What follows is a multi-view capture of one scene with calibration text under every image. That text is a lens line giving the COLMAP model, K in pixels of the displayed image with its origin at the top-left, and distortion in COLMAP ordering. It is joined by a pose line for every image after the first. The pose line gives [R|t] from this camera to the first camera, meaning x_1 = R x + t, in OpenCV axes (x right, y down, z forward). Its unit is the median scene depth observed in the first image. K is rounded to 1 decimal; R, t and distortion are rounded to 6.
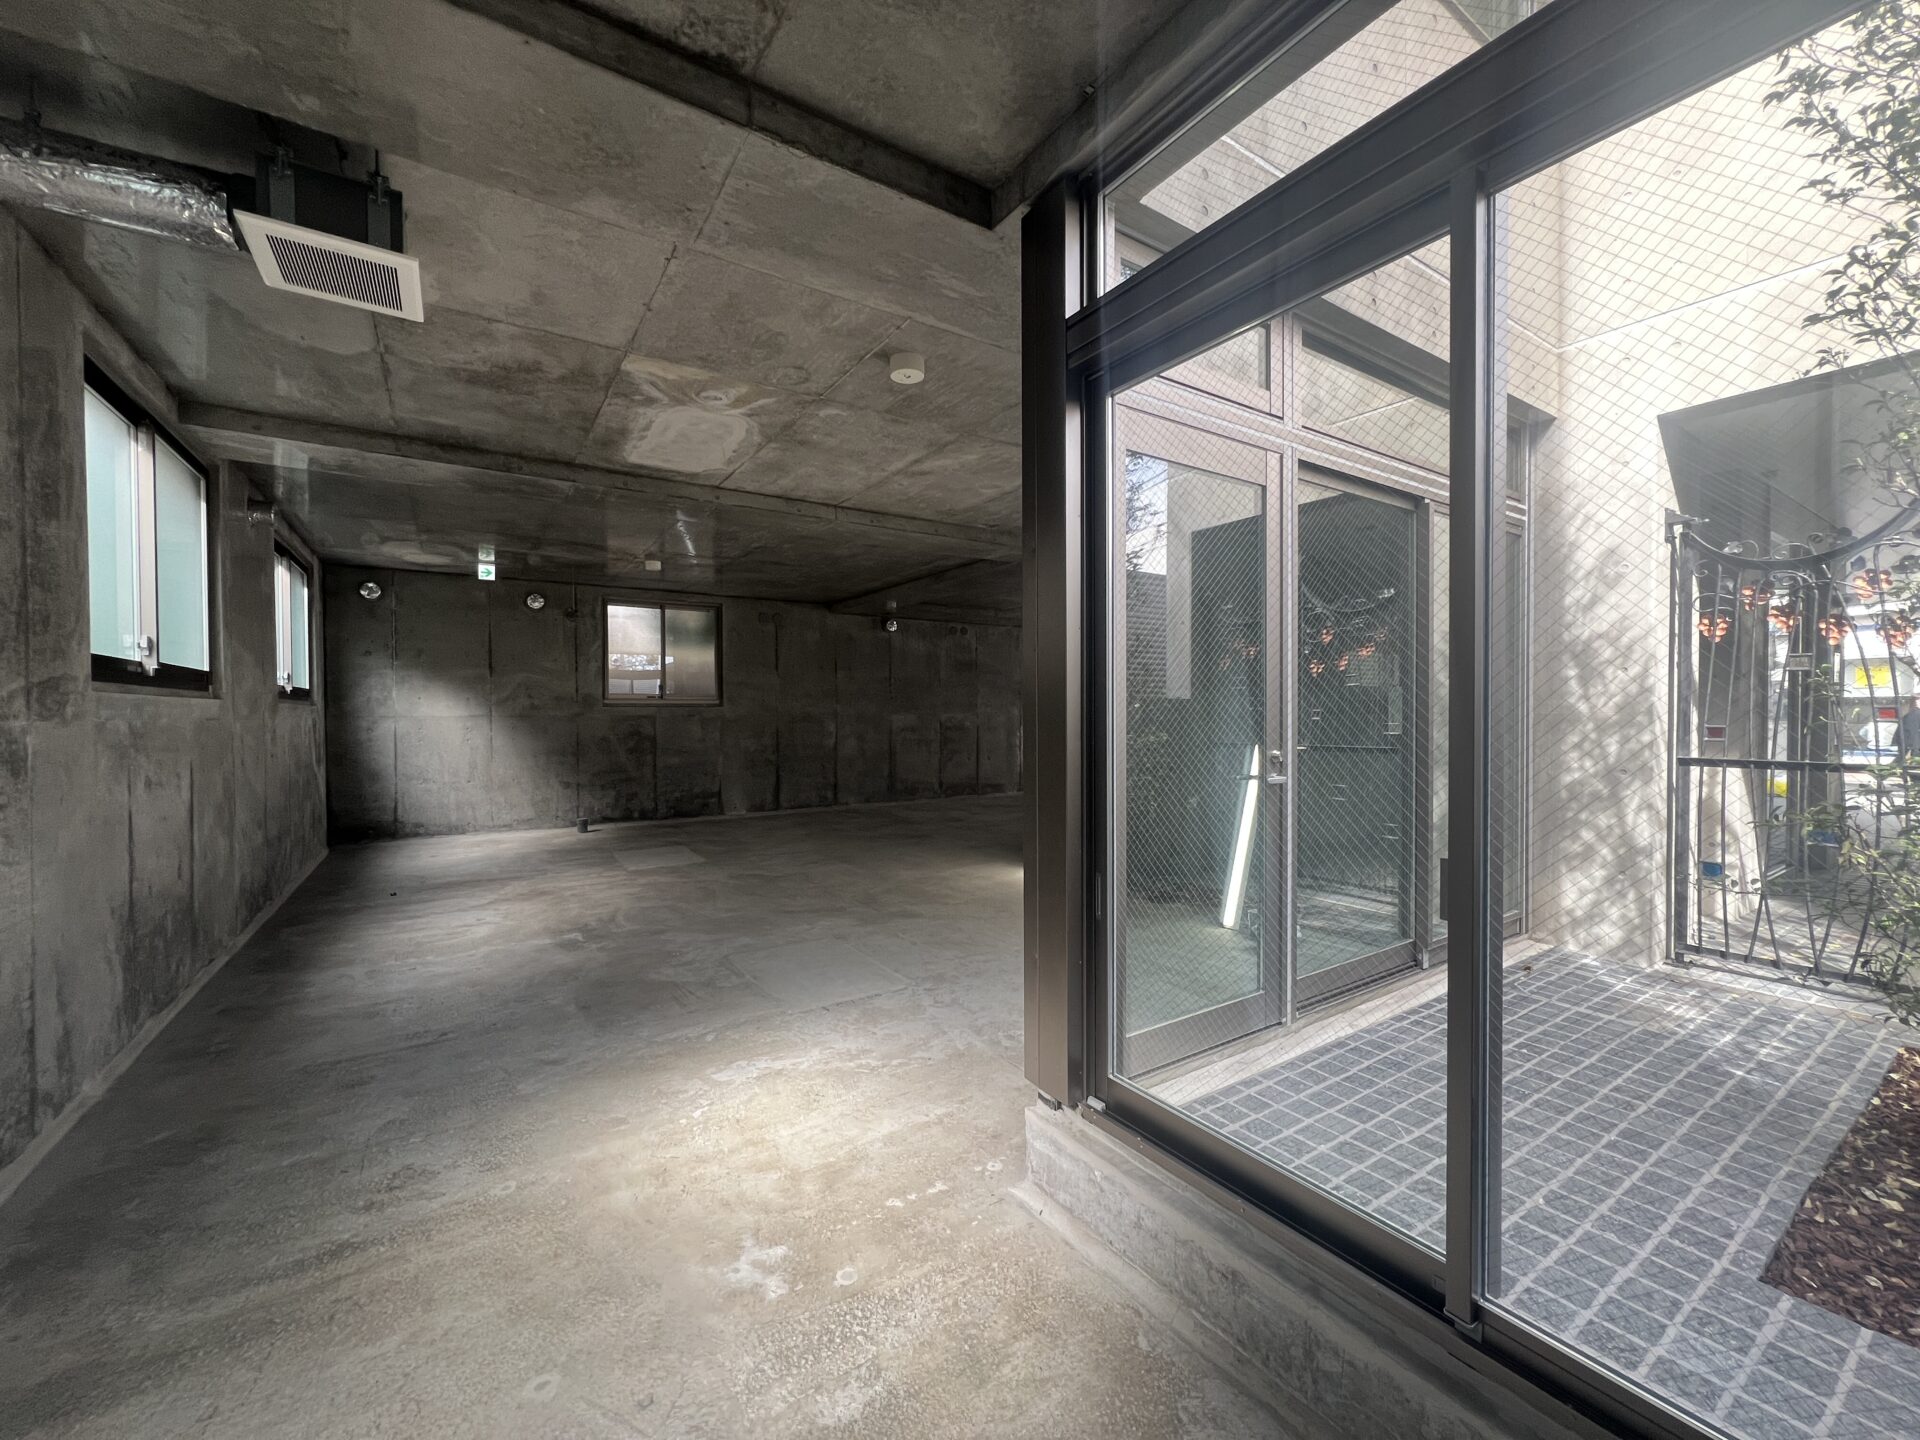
lens RADIAL K [[764.7, 0, 960.0], [0, 764.7, 720.0], [0, 0, 1]] dist [-0.000084, 0.000042]
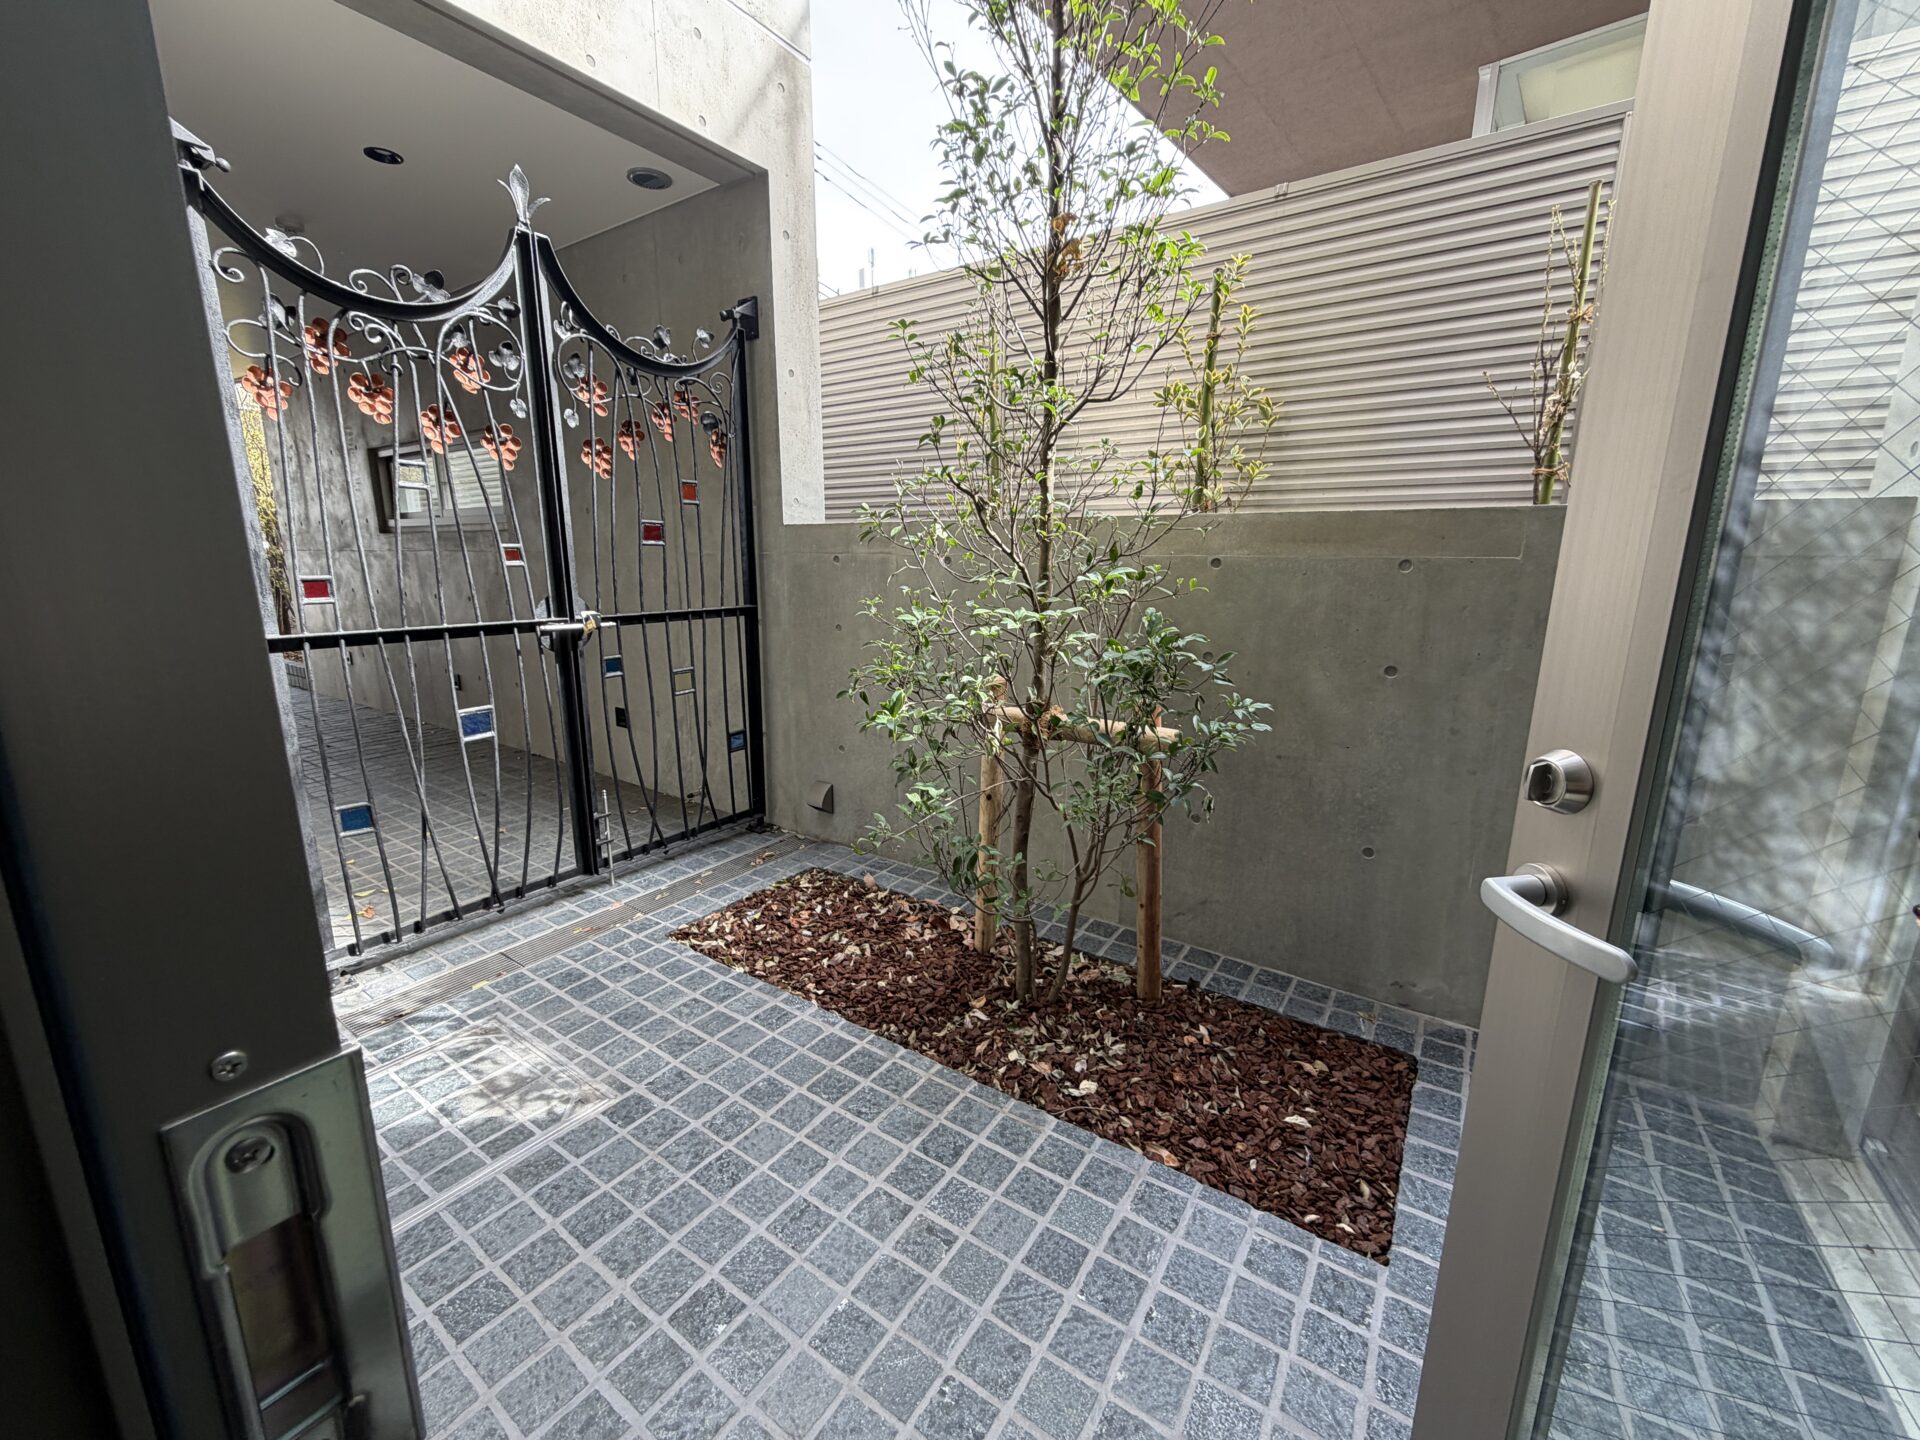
lens RADIAL K [[766.3, 0, 952.9], [0, 766.3, 716.3], [0, 0, 1]] dist [0.000491, -0.000097]
pose [[-0.372587, -0.191488, 0.908026, 0.435767], [0.006536, 0.977913, 0.208908, -0.015511], [-0.927974, 0.083771, -0.363106, 1.262241]]
